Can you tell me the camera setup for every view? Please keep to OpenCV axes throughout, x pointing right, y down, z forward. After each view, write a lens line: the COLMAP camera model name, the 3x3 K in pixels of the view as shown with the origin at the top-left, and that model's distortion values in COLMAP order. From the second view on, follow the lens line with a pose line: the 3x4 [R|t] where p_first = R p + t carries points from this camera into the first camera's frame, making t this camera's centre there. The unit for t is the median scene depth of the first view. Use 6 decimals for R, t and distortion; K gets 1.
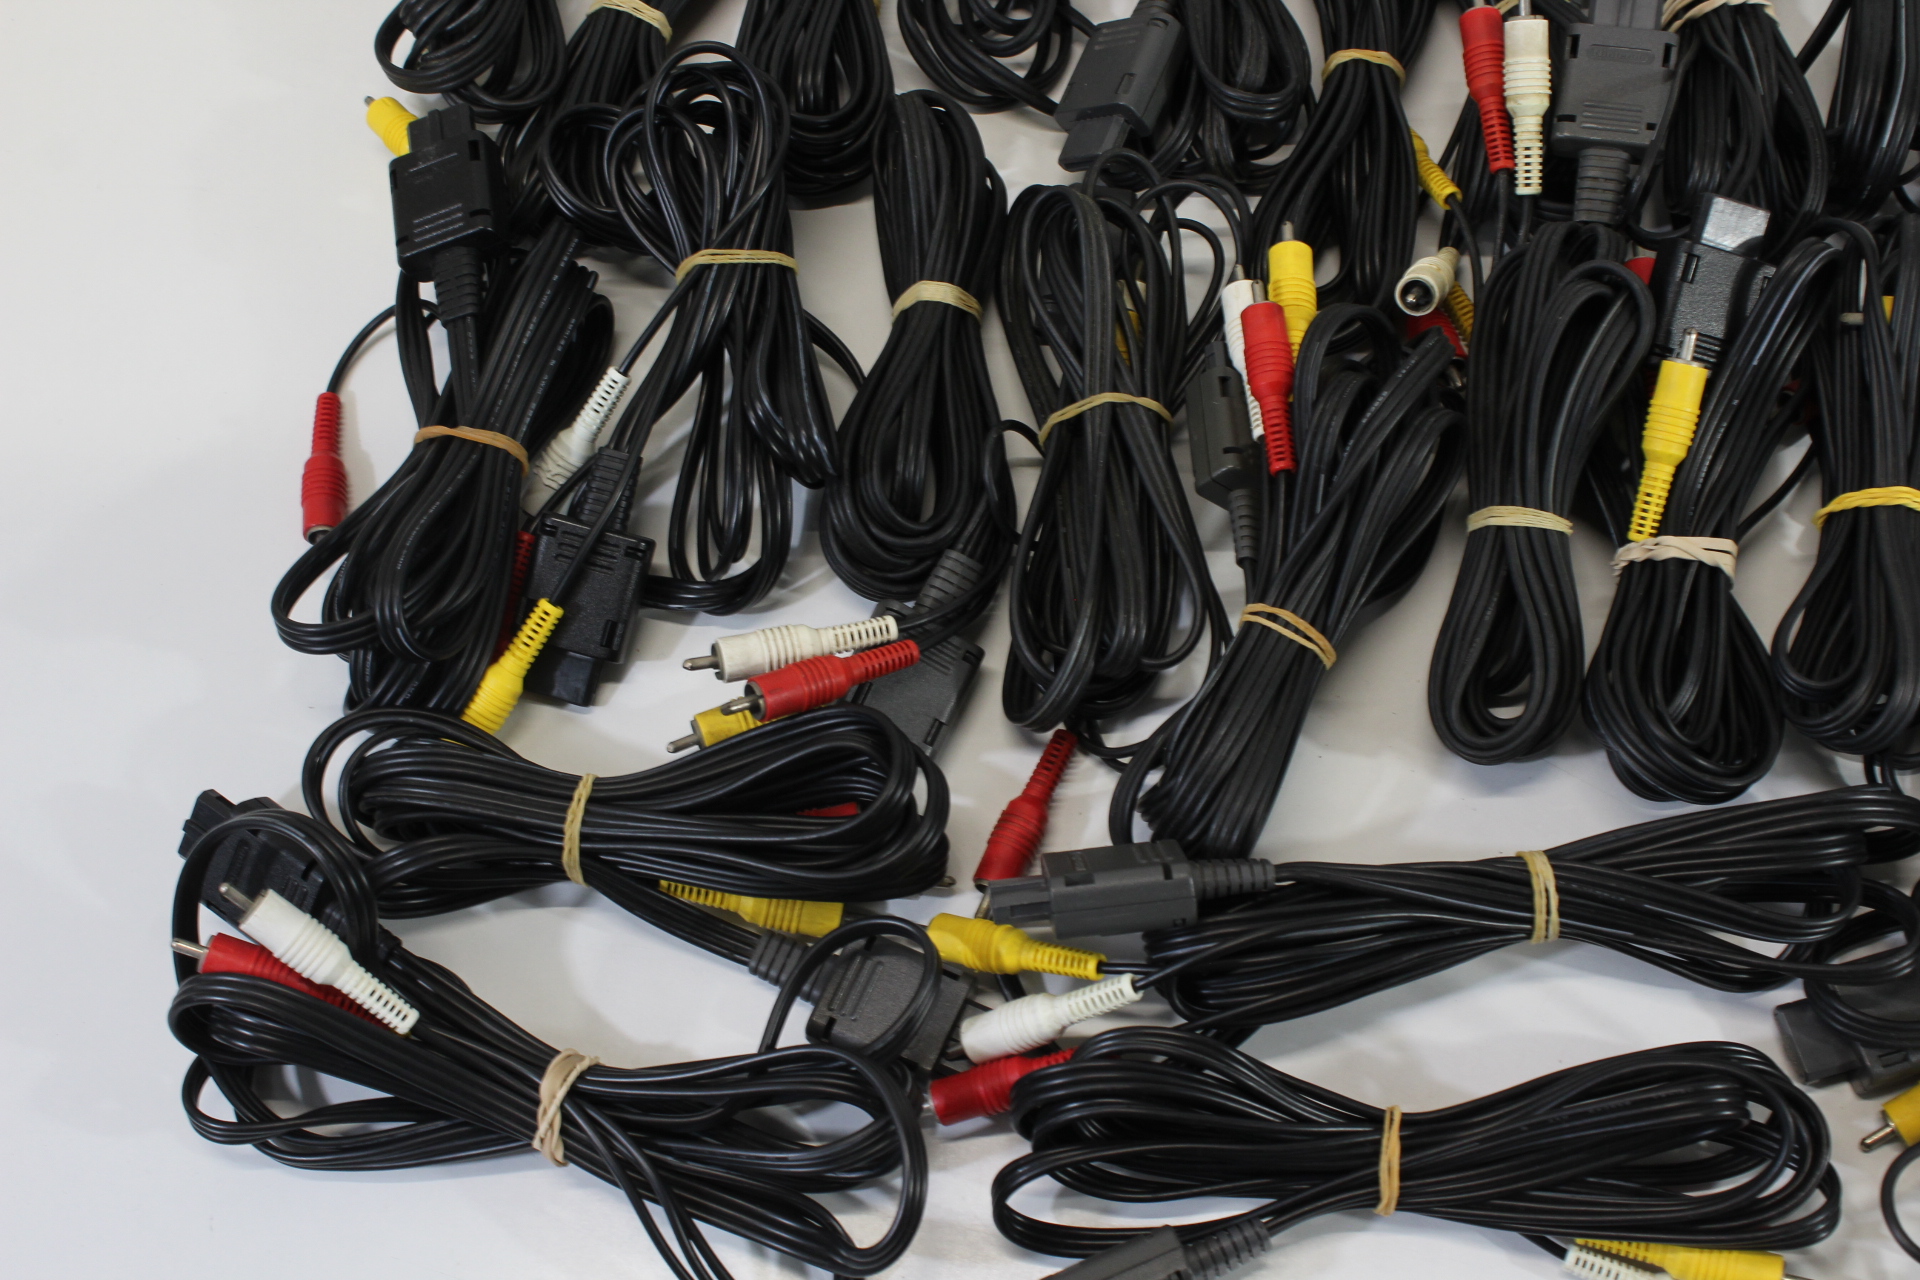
lens RADIAL K [[2537.8, 0, 960.0], [0, 2537.8, 640.0], [0, 0, 1]] dist [-0.000004, 0.040659]
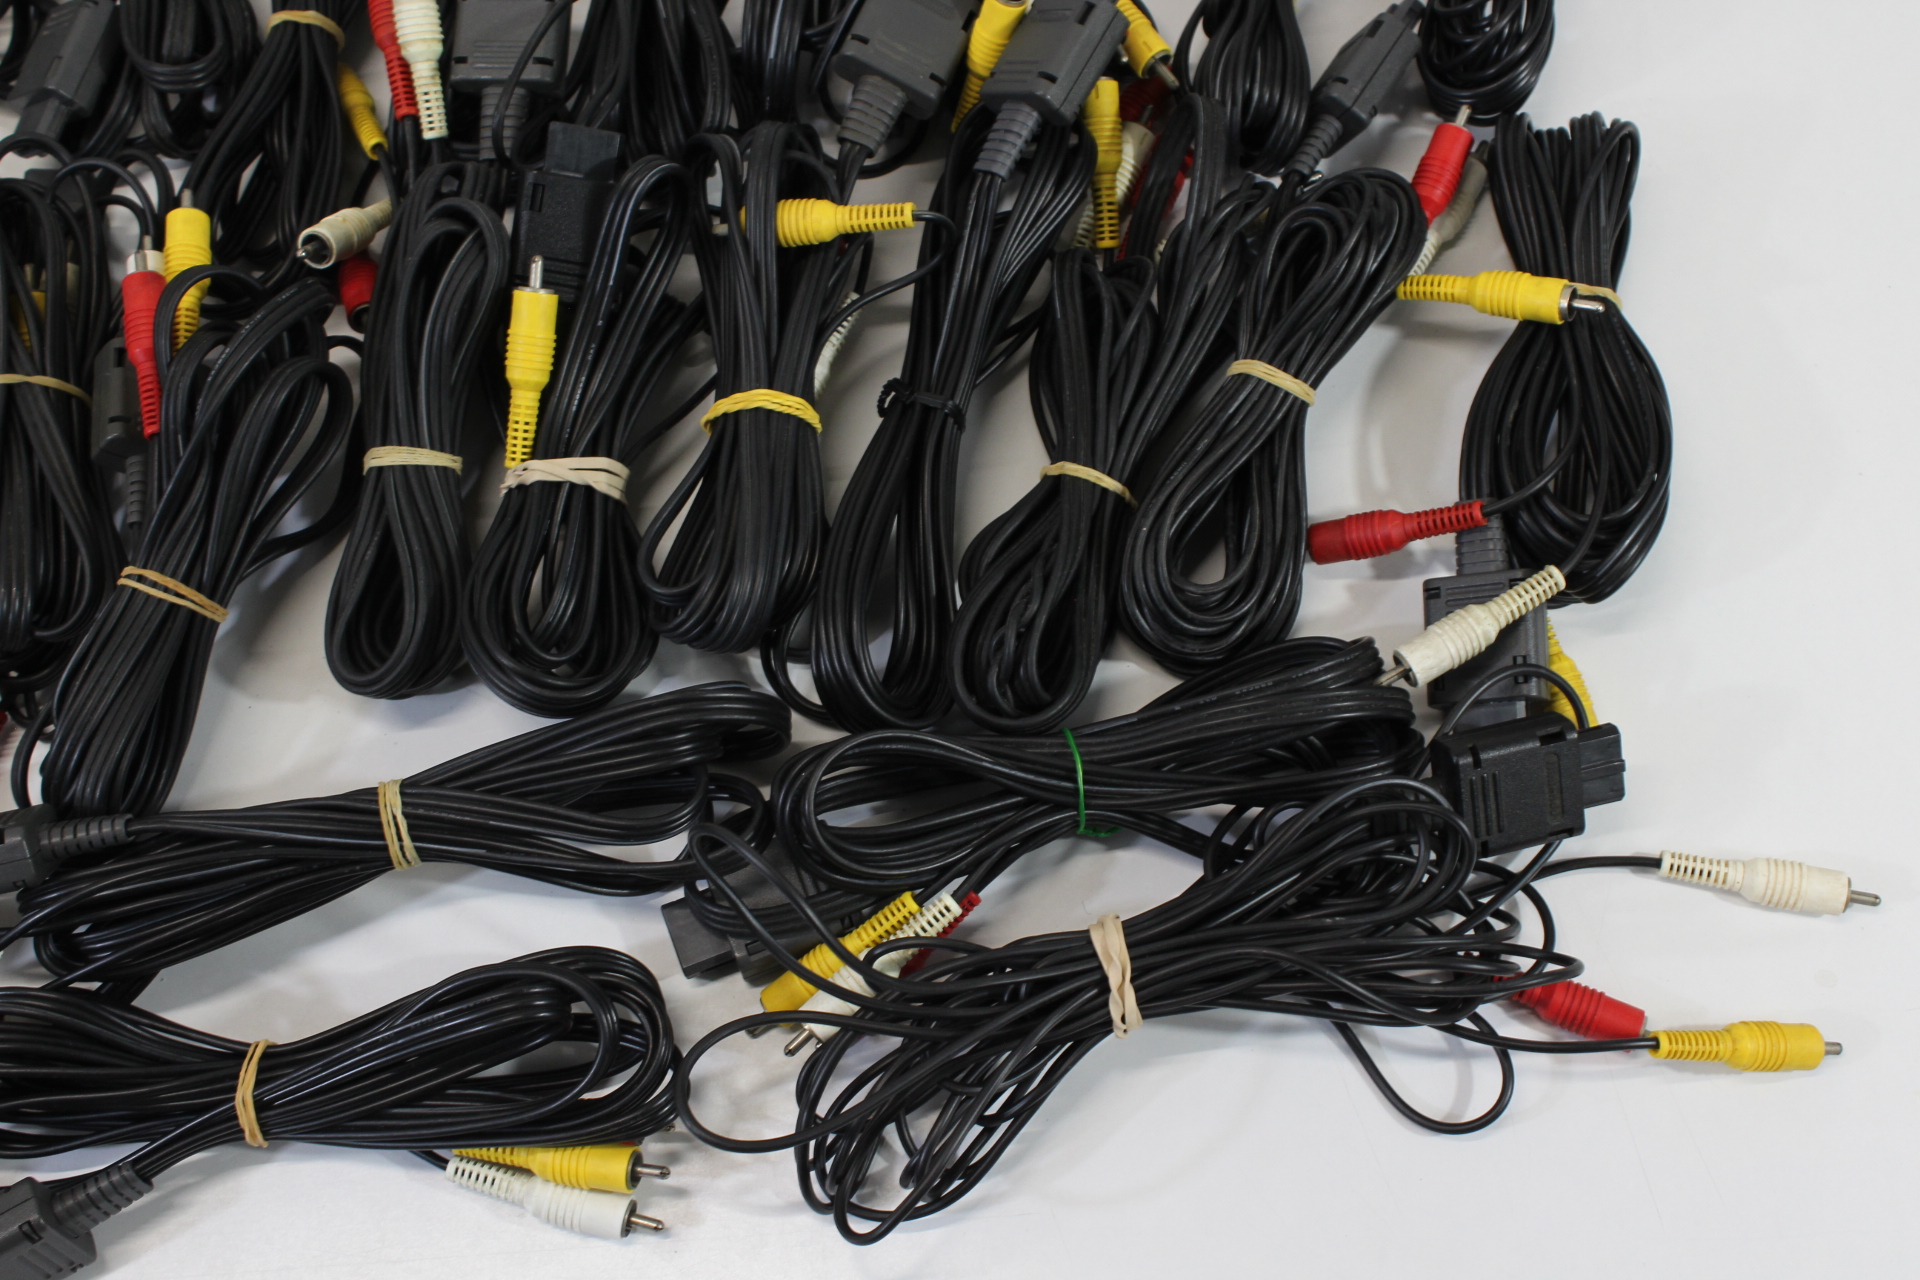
lens RADIAL K [[2537.8, 0, 960.0], [0, 2537.8, 640.0], [0, 0, 1]] dist [-0.000004, 0.040659]
pose [[0.994972, -0.100093, -0.003567, 0.443779], [0.100145, 0.994769, 0.020137, 0.027527], [0.001532, -0.020392, 0.999791, -0.026575]]
